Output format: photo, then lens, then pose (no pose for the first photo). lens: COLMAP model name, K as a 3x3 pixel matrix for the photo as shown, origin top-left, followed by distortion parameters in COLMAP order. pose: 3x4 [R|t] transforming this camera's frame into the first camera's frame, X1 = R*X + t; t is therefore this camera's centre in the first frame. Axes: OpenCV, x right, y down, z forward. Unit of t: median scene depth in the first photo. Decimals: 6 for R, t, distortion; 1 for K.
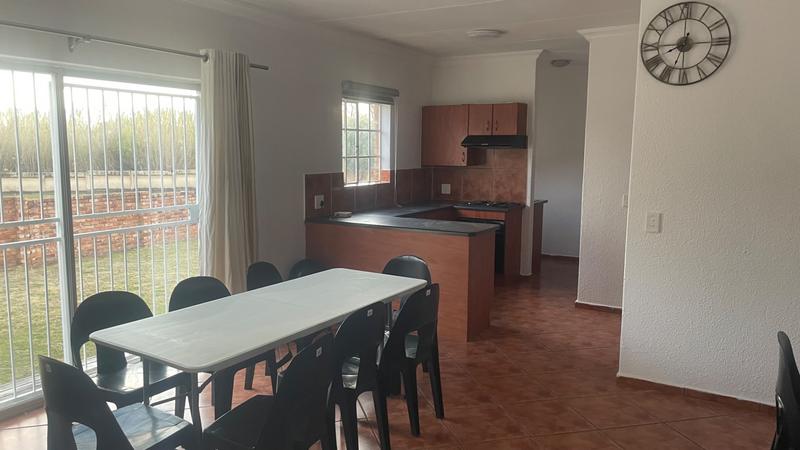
lens RADIAL K [[595.6, 0, 393.3], [0, 595.6, 219.8], [0, 0, 1]] dist [0.091039, -0.122046]
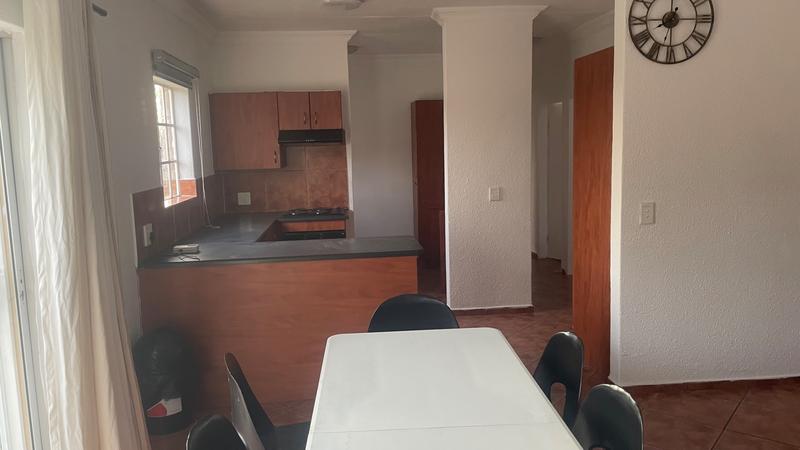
lens RADIAL K [[595.6, 0, 393.3], [0, 595.6, 219.8], [0, 0, 1]] dist [0.091039, -0.122046]
pose [[0.817162, -0.105276, 0.566712, -0.275403], [0.106059, 0.993855, 0.031695, -0.038098], [-0.566566, 0.034205, 0.823306, 0.313834]]
